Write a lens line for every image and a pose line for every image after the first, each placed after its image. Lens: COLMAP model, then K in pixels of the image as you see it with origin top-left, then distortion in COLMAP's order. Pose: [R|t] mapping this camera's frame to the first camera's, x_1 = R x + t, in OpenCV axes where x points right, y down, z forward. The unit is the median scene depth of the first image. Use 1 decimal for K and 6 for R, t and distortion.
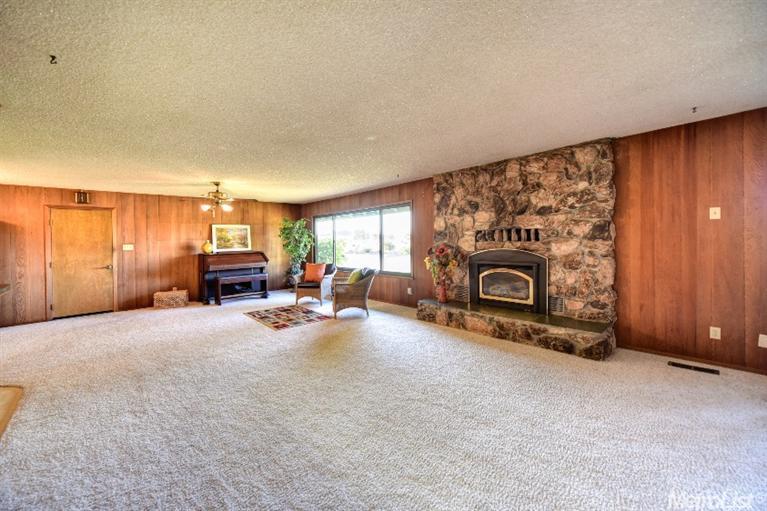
lens RADIAL K [[300.5, 0, 380.3], [0, 300.5, 242.8], [0, 0, 1]] dist [0.000576, 0.000010]
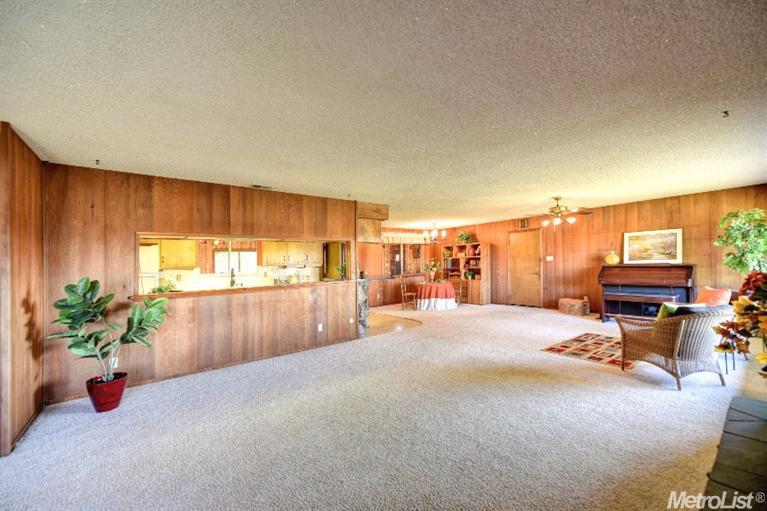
lens RADIAL K [[305.7, 0, 379.8], [0, 305.7, 256.6], [0, 0, 1]] dist [-0.000028, -0.000055]
pose [[-0.096187, 0.007401, -0.995336, 0.610658], [0.026696, 0.999632, 0.004853, -0.021338], [0.995005, -0.026104, -0.096349, 0.547383]]
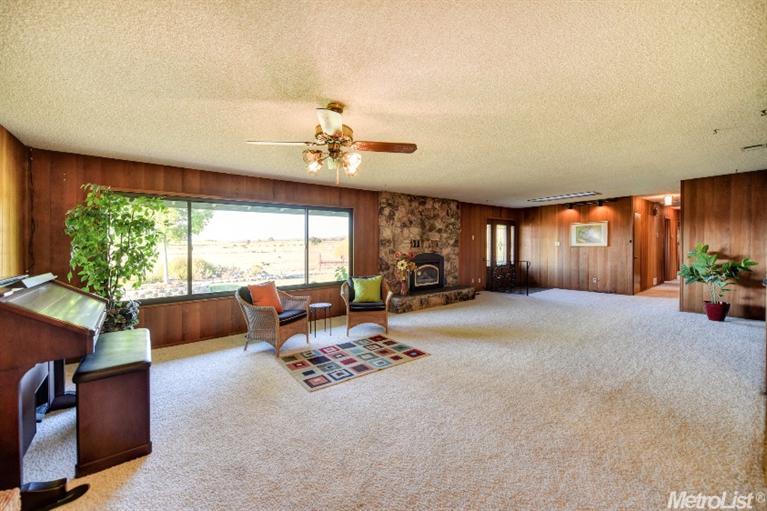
lens RADIAL K [[296.3, 0, 379.6], [0, 296.3, 256.7], [0, 0, 1]] dist [0.000272, 0.000007]
pose [[0.116578, -0.014851, 0.993071, -1.054929], [0.018383, 0.999749, 0.012793, 0.017209], [-0.993011, 0.016764, 0.116821, 0.956693]]
